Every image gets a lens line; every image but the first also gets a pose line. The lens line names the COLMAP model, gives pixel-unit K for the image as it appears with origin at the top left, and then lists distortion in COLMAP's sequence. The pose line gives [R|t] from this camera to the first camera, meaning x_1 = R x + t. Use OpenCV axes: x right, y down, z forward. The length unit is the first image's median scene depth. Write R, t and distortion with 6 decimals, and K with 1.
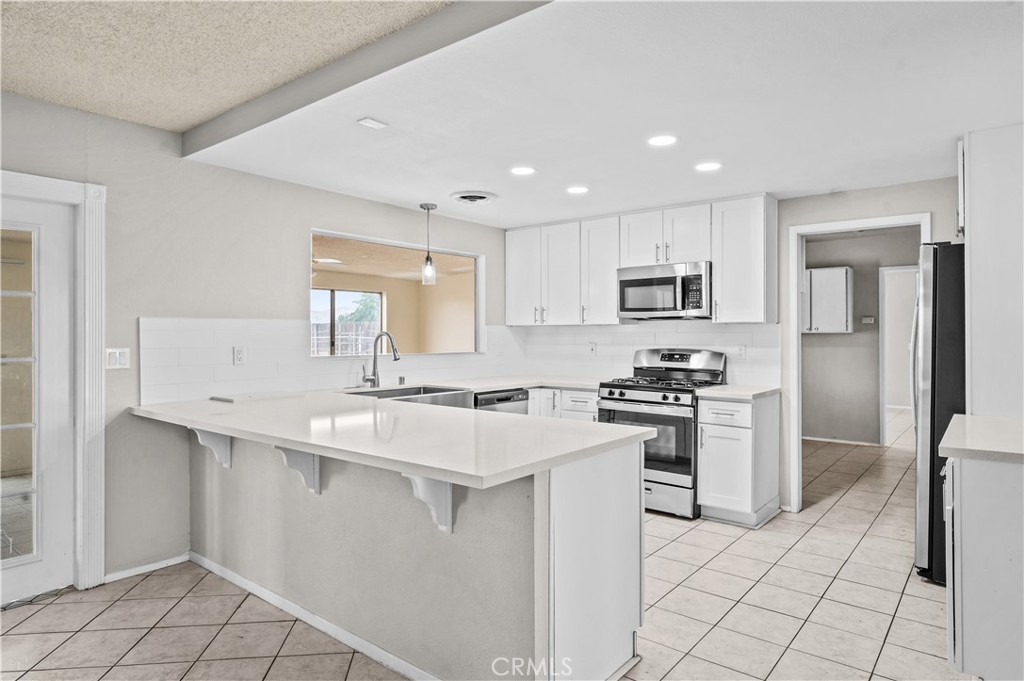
lens RADIAL K [[596.9, 0, 520.3], [0, 596.9, 334.1], [0, 0, 1]] dist [-0.001010, 0.000350]
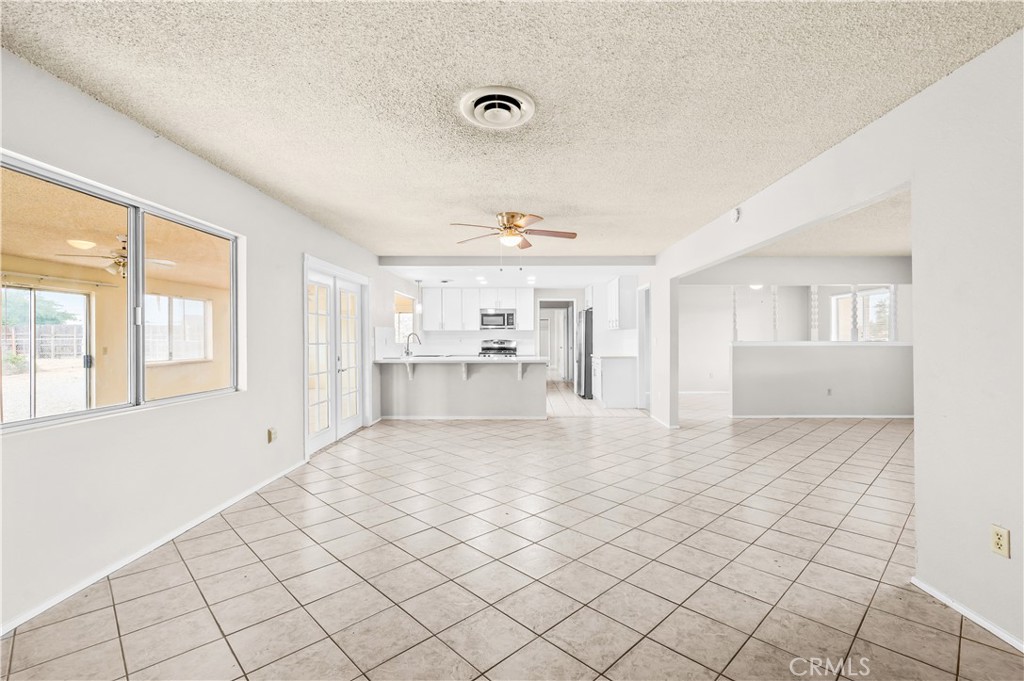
lens RADIAL K [[449.4, 0, 521.8], [0, 449.4, 337.8], [0, 0, 1]] dist [-0.013908, 0.000140]
pose [[0.786723, -0.002704, 0.617300, -1.001863], [0.000571, 0.999993, 0.003652, 0.009936], [-0.617306, -0.002520, 0.786719, -0.724439]]
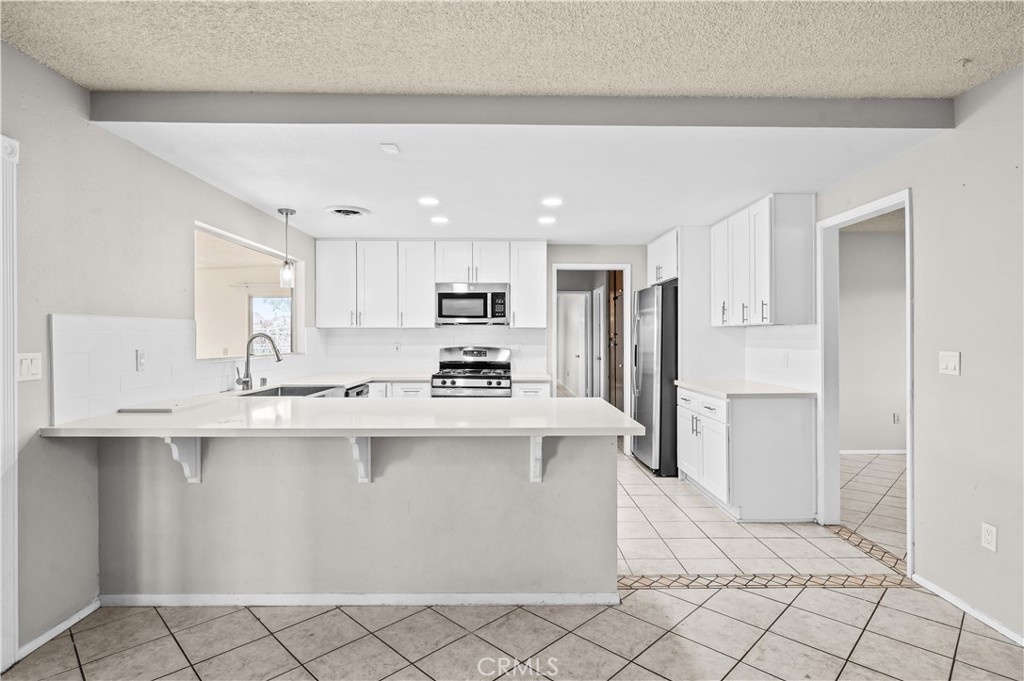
lens RADIAL K [[520.3, 0, 514.4], [0, 520.3, 335.9], [0, 0, 1]] dist [-0.000875, -0.000317]
pose [[0.774615, 0.001346, 0.632432, -0.441576], [-0.002495, 0.999996, 0.000927, -0.000983], [-0.632428, -0.002296, 0.774615, 0.057344]]
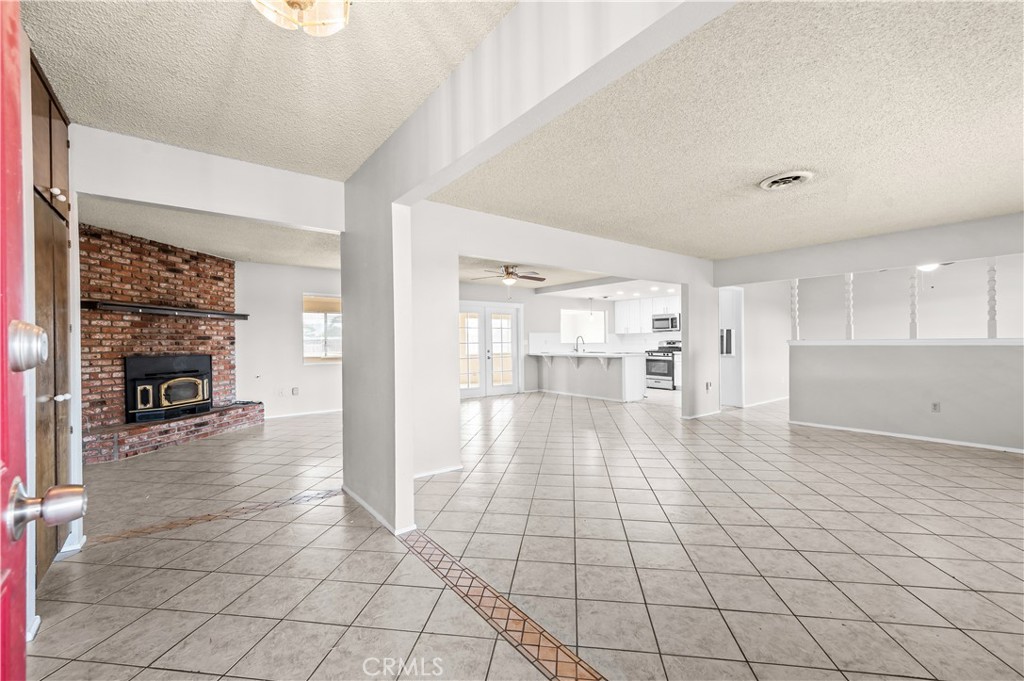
lens RADIAL K [[426.2, 0, 514.8], [0, 426.2, 342.8], [0, 0, 1]] dist [-0.000341, -0.000130]
pose [[0.970261, -0.008938, -0.241895, 0.005985], [0.009999, 0.999945, 0.003156, 0.023710], [0.241853, -0.005480, 0.970297, -1.491301]]
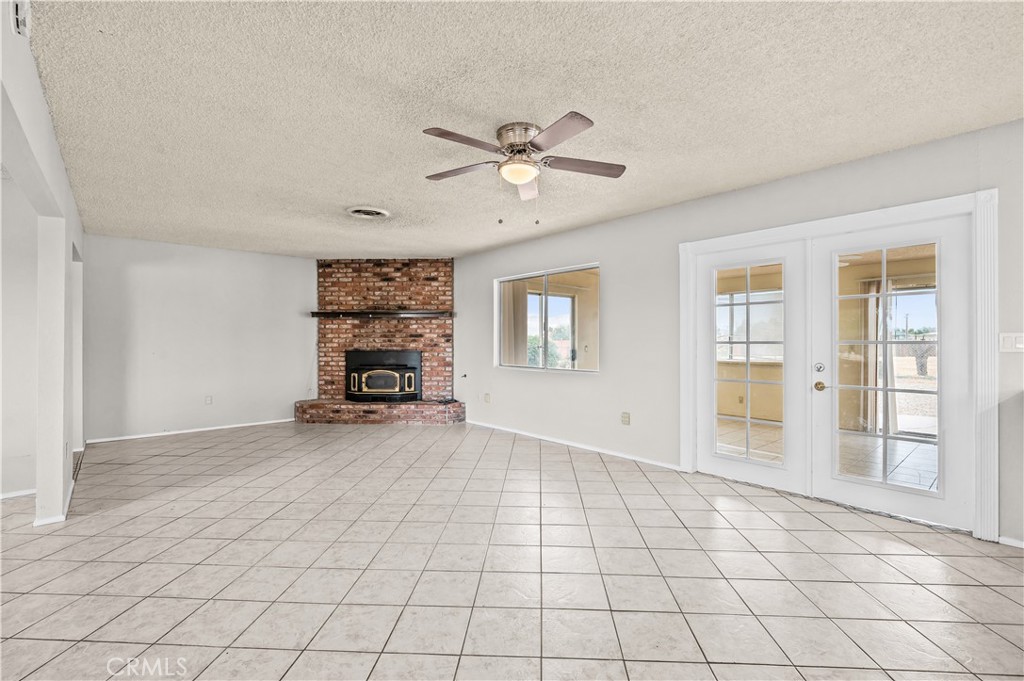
lens RADIAL K [[441.4, 0, 512.0], [0, 441.4, 340.5], [0, 0, 1]] dist [-0.009684, 0.000000]
pose [[-0.165452, -0.000393, -0.986218, 0.182948], [0.005961, 0.999981, -0.001399, 0.023383], [0.986200, -0.006111, -0.165447, 0.164786]]
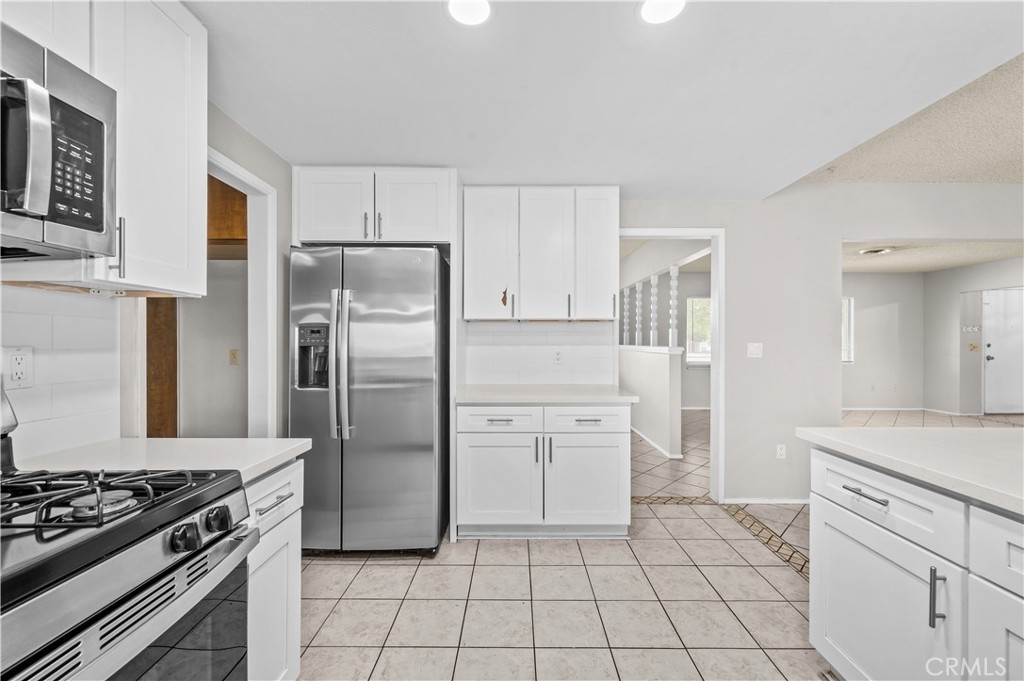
lens RADIAL K [[410.6, 0, 512.0], [0, 410.6, 340.5], [0, 0, 1]] dist [-0.000489, -0.000059]
pose [[-0.618640, -0.000867, 0.785674, 0.001128], [-0.003225, 0.999994, -0.001436, 0.014081], [-0.785668, -0.003422, -0.618639, 0.969691]]
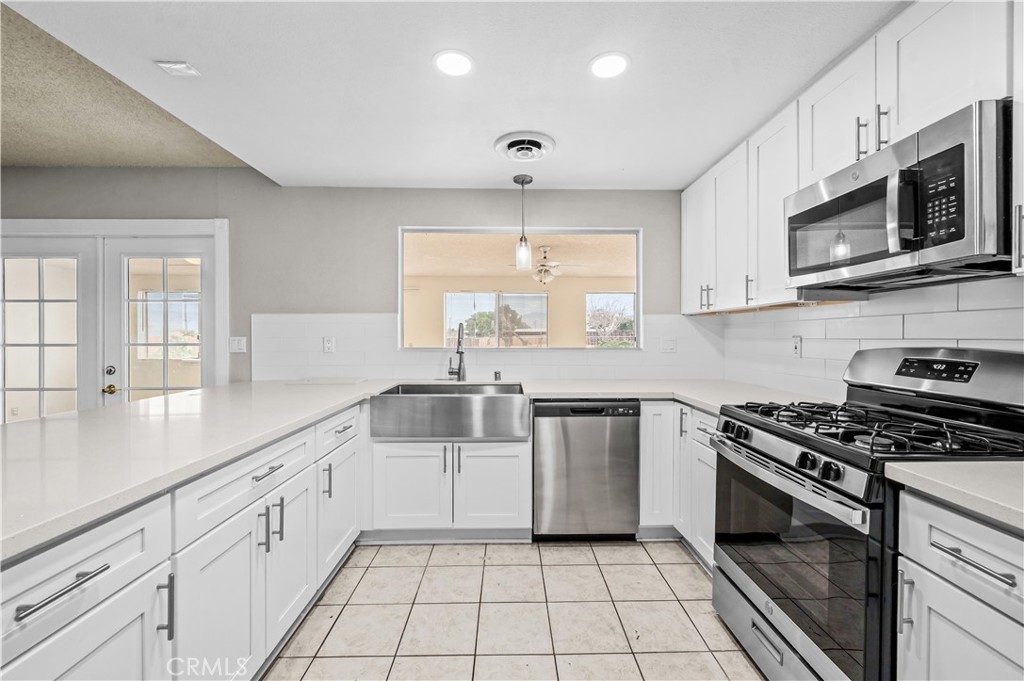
lens RADIAL K [[415.7, 0, 514.6], [0, 415.7, 335.3], [0, 0, 1]] dist [0.001312, 0.000202]
pose [[0.638300, -0.000730, -0.769787, 0.326493], [0.004040, 0.999989, 0.002402, 0.014296], [0.769777, -0.004643, 0.638296, 0.633970]]
